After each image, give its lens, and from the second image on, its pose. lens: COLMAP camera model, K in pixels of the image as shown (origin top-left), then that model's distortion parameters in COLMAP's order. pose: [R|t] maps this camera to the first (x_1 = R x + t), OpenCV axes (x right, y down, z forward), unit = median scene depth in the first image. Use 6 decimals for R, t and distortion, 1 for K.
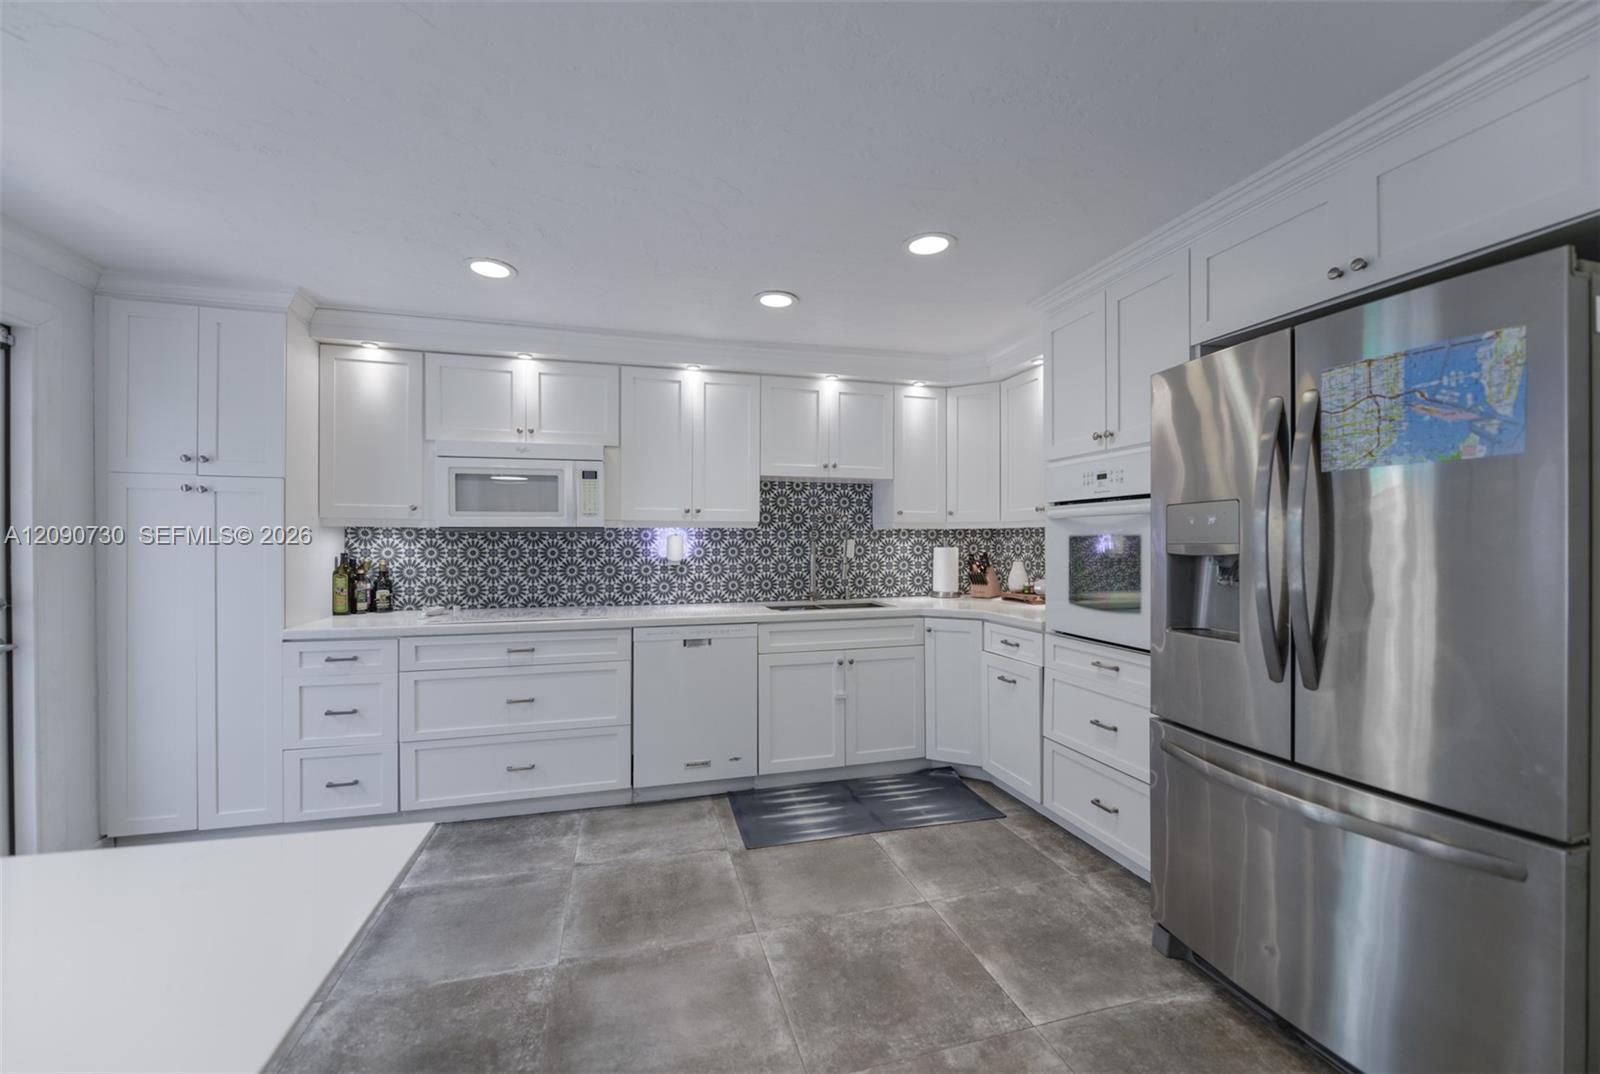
lens RADIAL K [[639.6, 0, 799.6], [0, 639.6, 542.1], [0, 0, 1]] dist [0.000325, -0.000217]
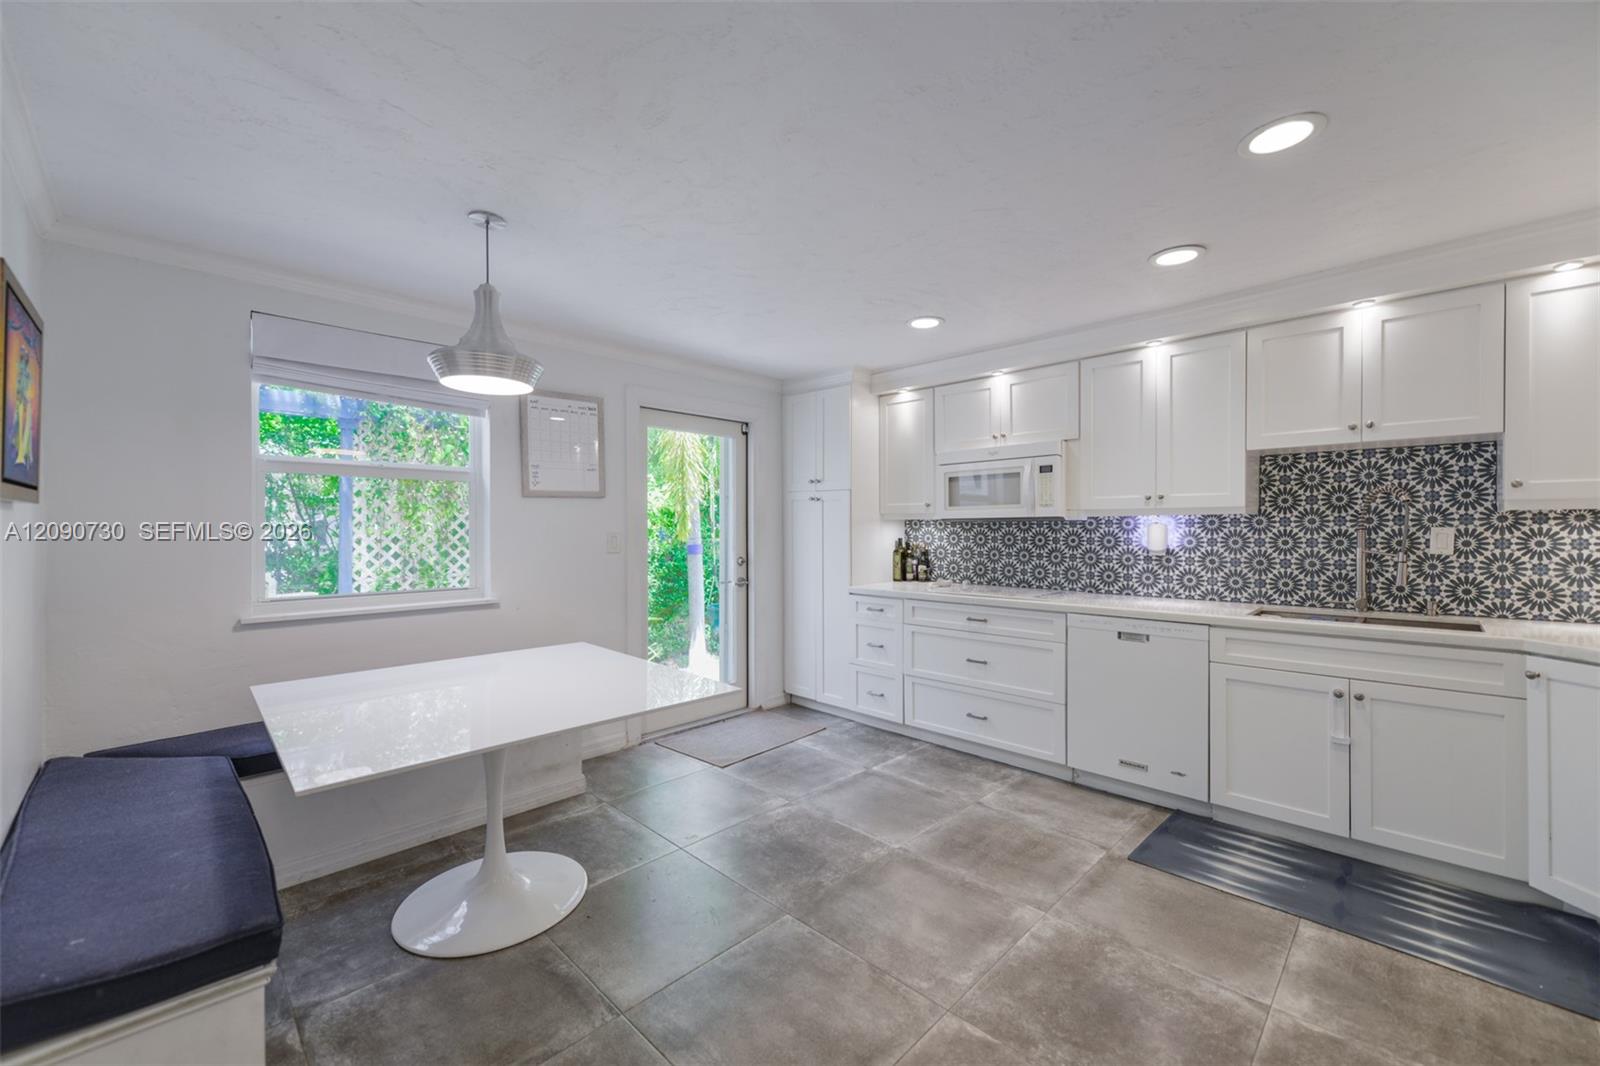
lens RADIAL K [[633.5, 0, 802.0], [0, 633.5, 531.4], [0, 0, 1]] dist [0.002890, -0.003036]
pose [[0.499817, 0.002689, -0.866127, 0.390272], [-0.000004, 0.999995, 0.003103, -0.002038], [0.866131, -0.001548, 0.499815, 0.099554]]
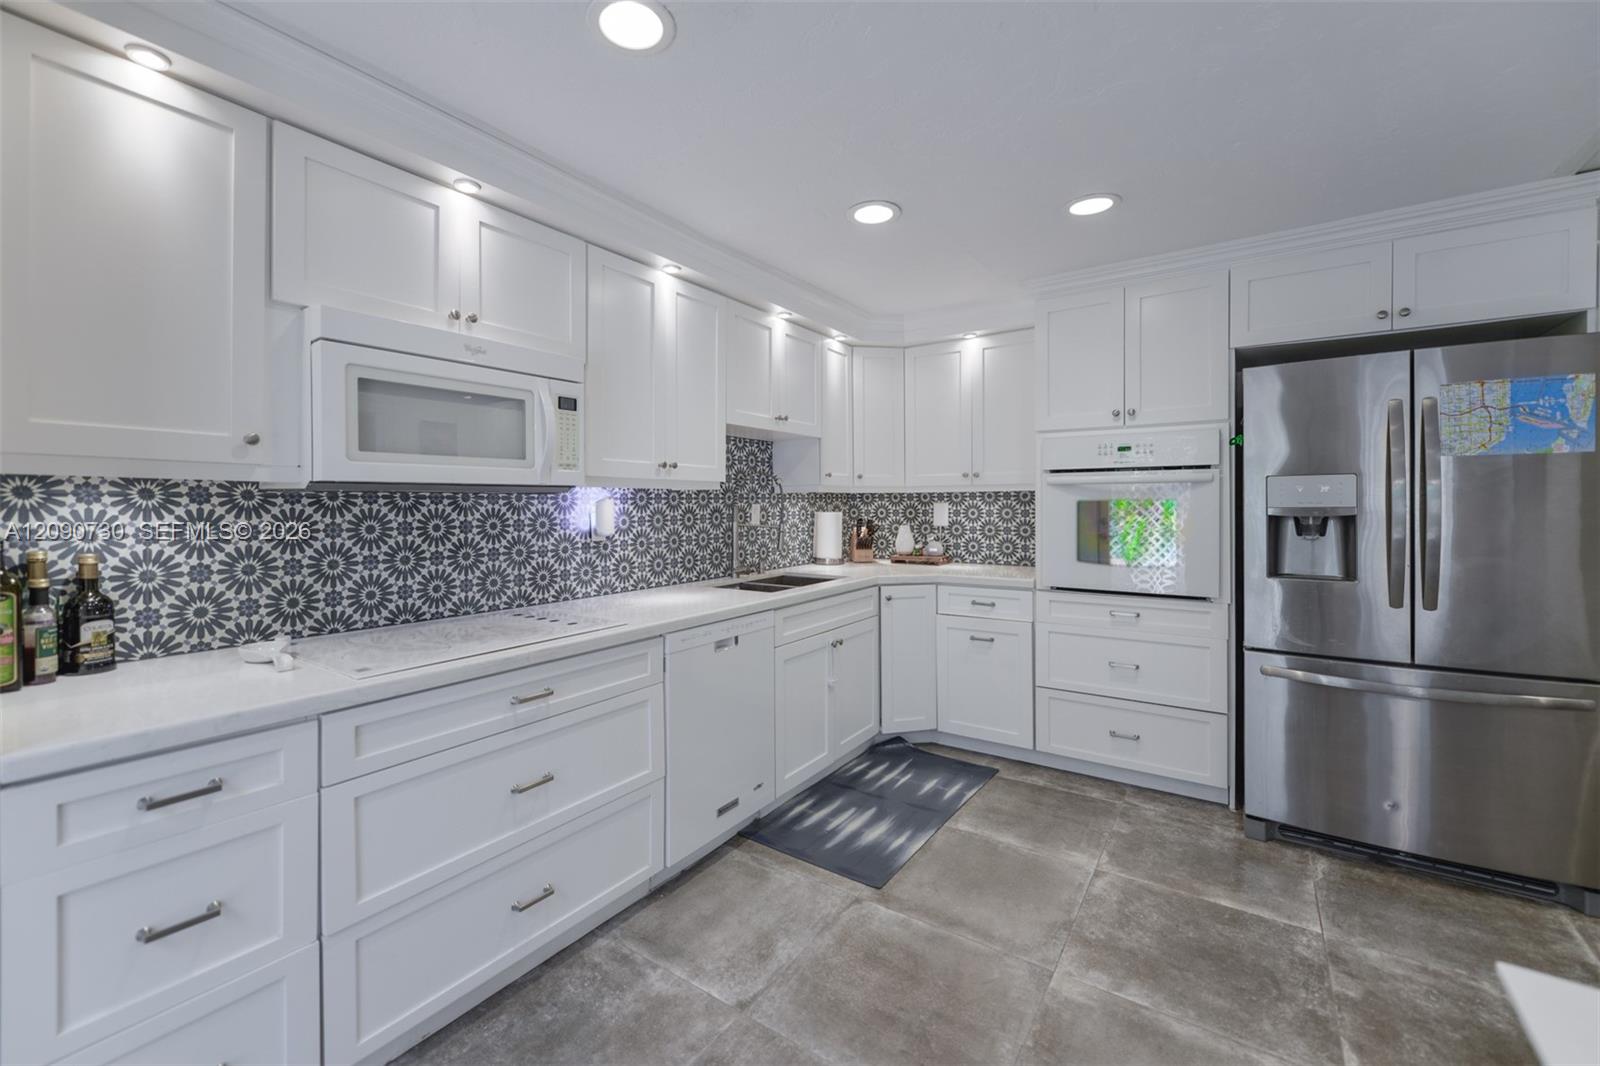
lens RADIAL K [[658.9, 0, 771.6], [0, 658.9, 510.1], [0, 0, 1]] dist [0.008465, -0.004045]
pose [[0.781118, -0.007883, 0.624333, -0.568356], [0.003928, 0.999963, 0.007712, -0.003176], [-0.624371, -0.003571, 0.781120, 0.352859]]
